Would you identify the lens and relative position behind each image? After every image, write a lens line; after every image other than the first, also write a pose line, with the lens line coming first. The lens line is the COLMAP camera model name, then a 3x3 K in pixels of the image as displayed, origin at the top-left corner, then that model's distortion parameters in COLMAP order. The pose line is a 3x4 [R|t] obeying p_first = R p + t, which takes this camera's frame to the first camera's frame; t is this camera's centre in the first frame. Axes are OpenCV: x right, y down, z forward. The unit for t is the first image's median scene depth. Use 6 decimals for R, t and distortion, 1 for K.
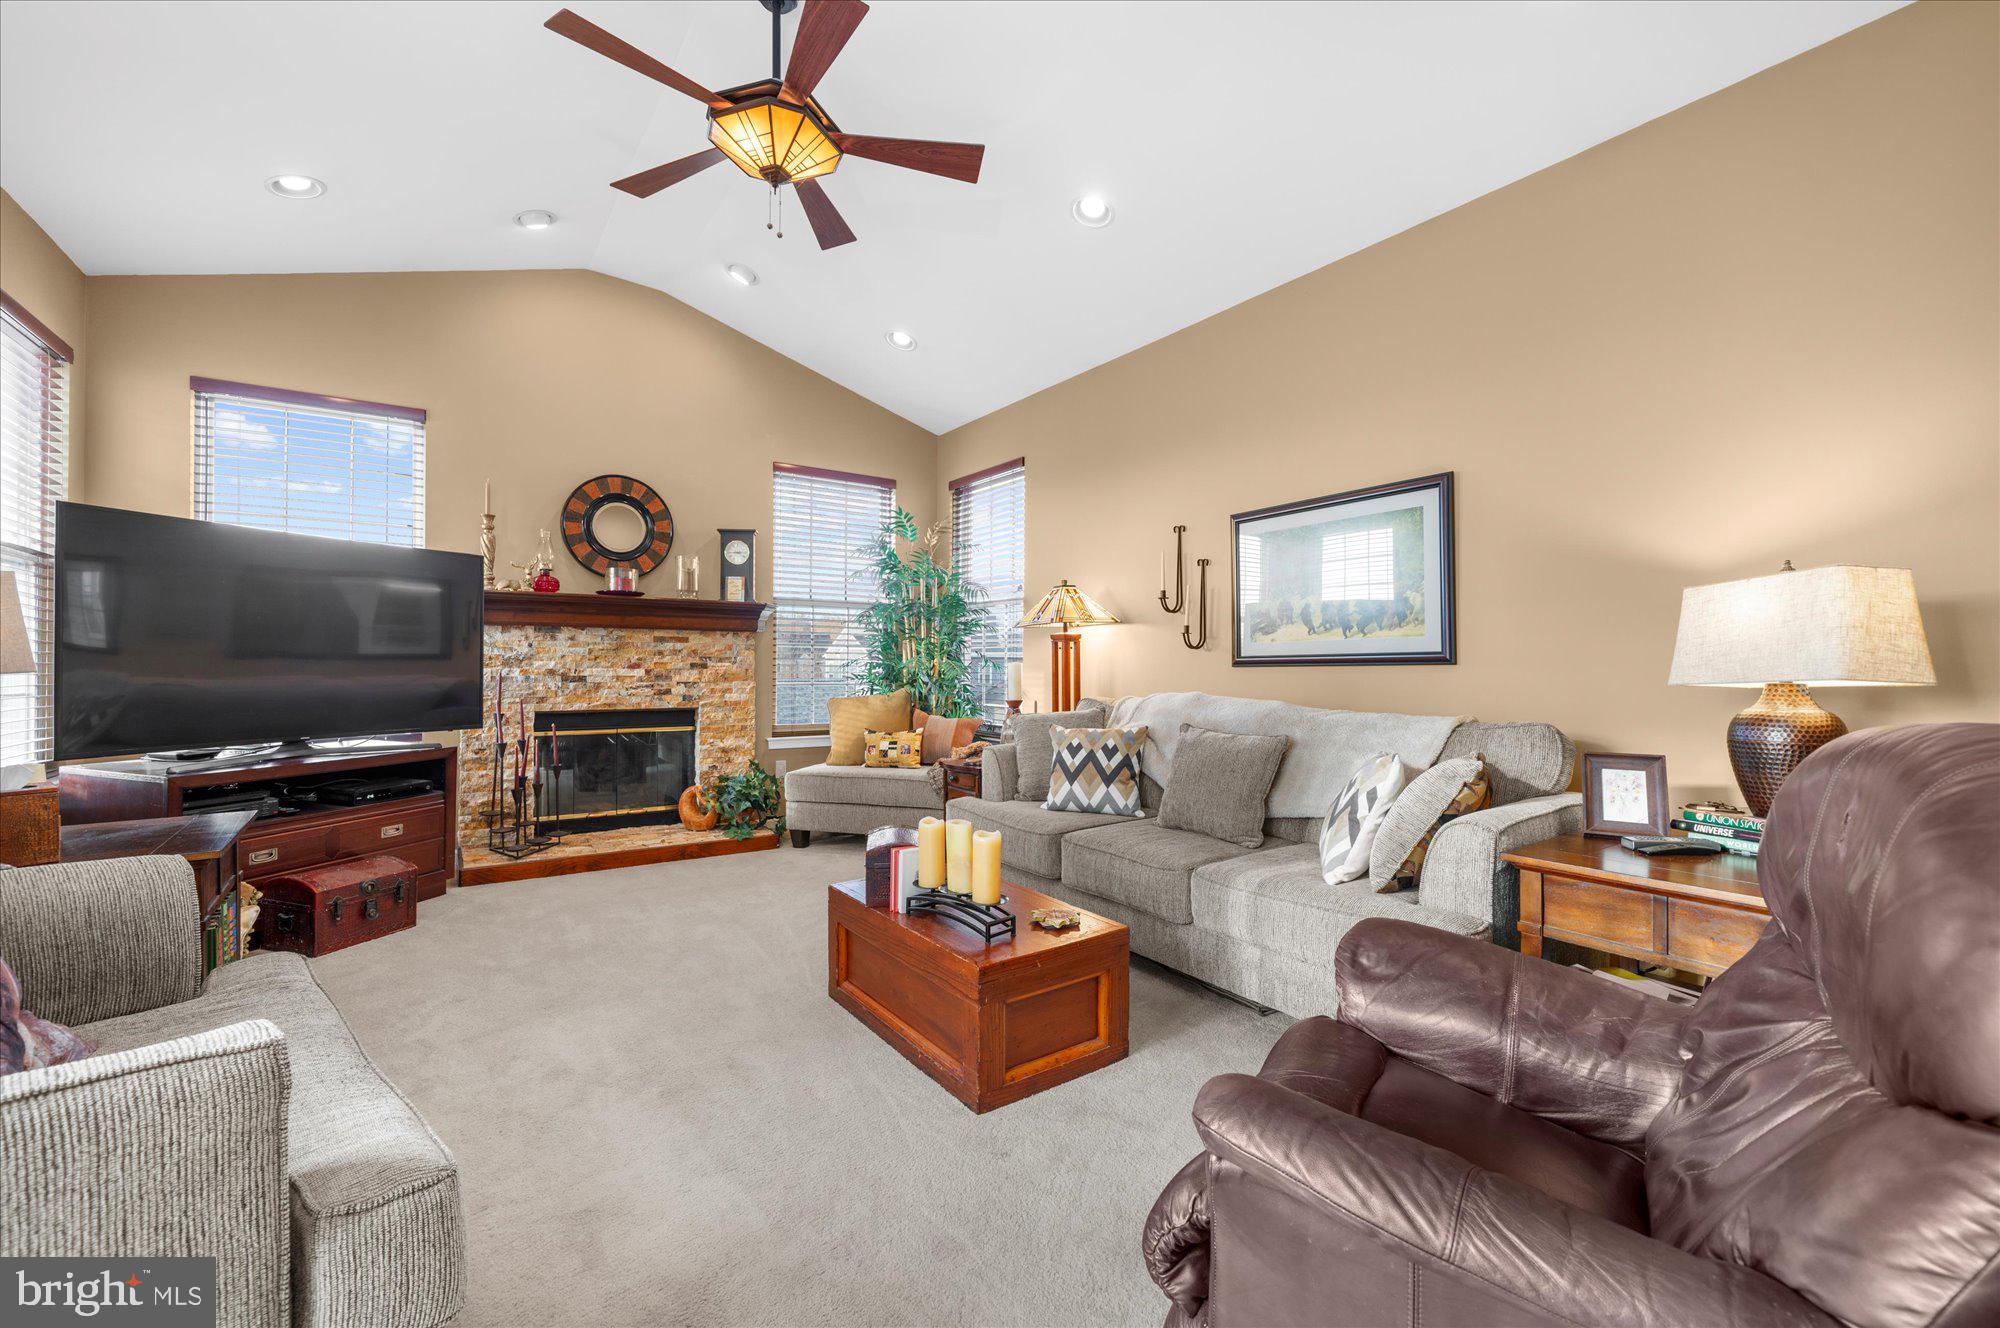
lens RADIAL K [[800.9, 0, 997.9], [0, 800.9, 663.8], [0, 0, 1]] dist [0.000504, -0.000104]
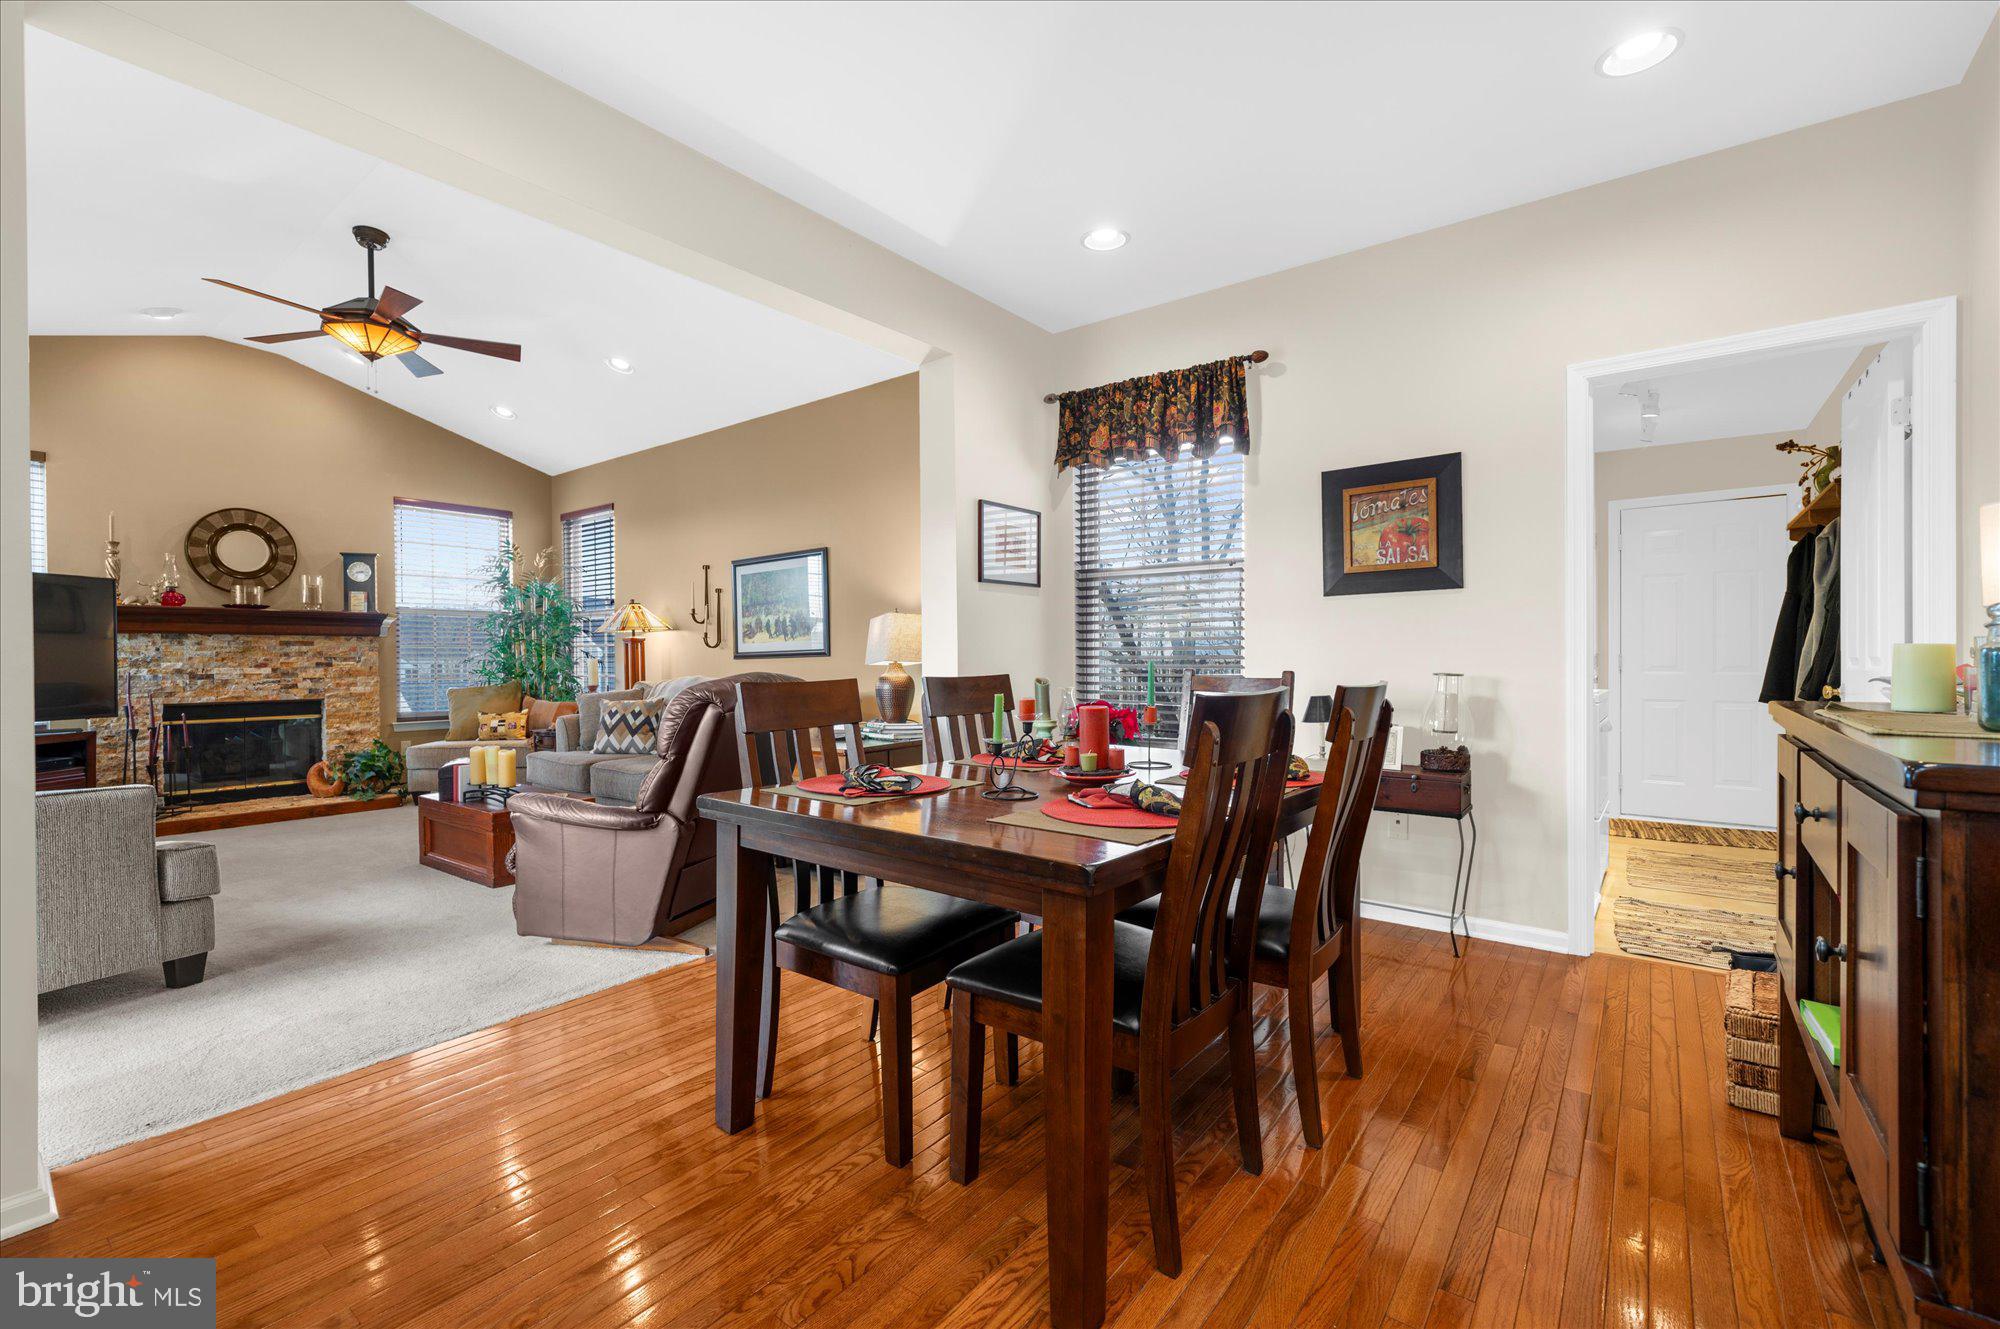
lens RADIAL K [[843.1, 0, 992.2], [0, 843.1, 665.2], [0, 0, 1]] dist [-0.000686, -0.000166]
pose [[0.952875, -0.015365, 0.302973, 0.224755], [0.013085, 0.999869, 0.009555, 0.004635], [-0.303080, -0.005140, 0.952951, -0.576282]]
